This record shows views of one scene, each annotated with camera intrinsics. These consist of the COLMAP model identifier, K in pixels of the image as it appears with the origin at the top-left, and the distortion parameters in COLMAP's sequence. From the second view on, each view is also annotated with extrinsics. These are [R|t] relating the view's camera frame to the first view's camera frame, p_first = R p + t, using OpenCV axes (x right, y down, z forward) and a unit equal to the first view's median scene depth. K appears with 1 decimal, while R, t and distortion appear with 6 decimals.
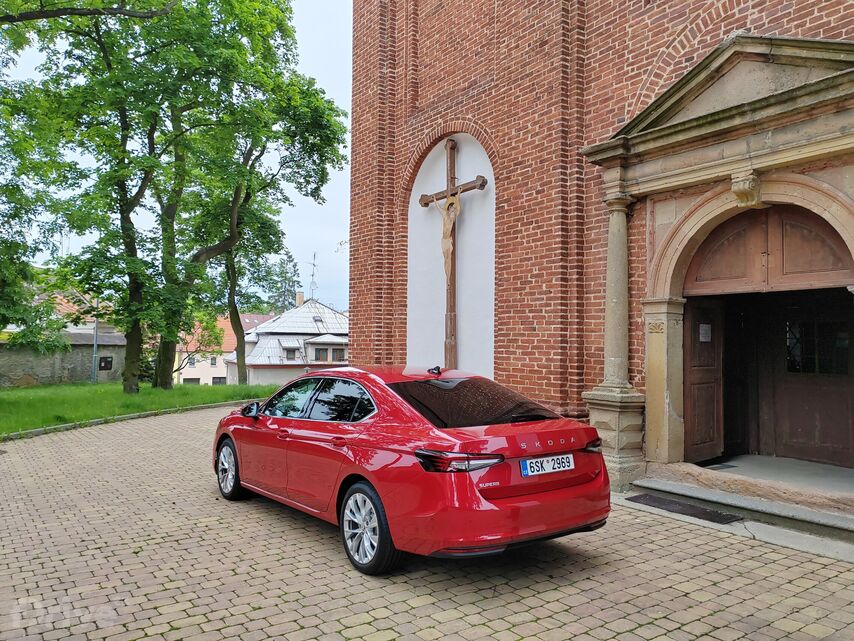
lens RADIAL K [[673.1, 0, 427.4], [0, 673.1, 320.4], [0, 0, 1]] dist [0.047675, -0.035076]
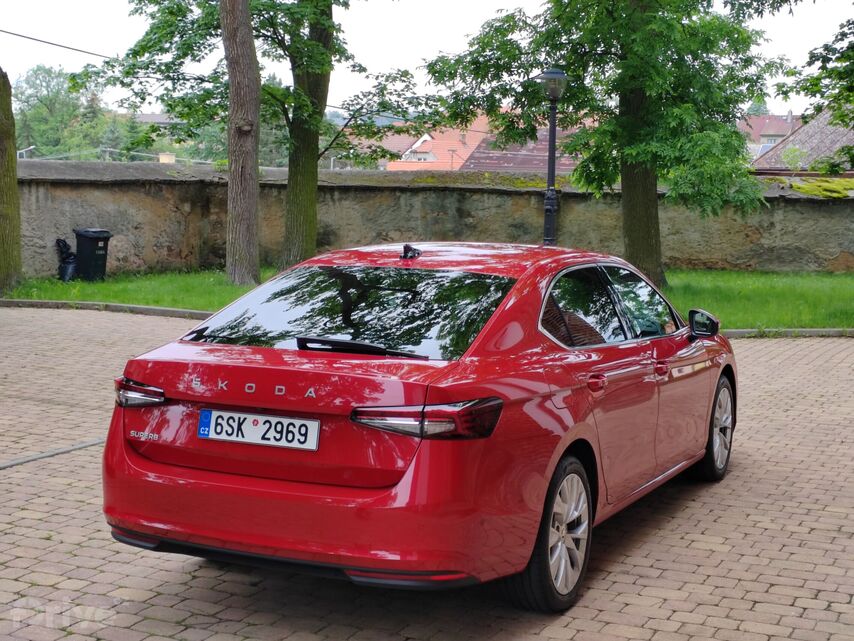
lens RADIAL K [[1333.2, 0, 427.1], [0, 1333.2, 320.5], [0, 0, 1]] dist [-0.003392, 0.000000]
pose [[0.506138, 0.096163, -0.857075, 0.577958], [0.007881, 0.993207, 0.116091, 0.004949], [0.862416, -0.065513, 0.501942, 0.305489]]
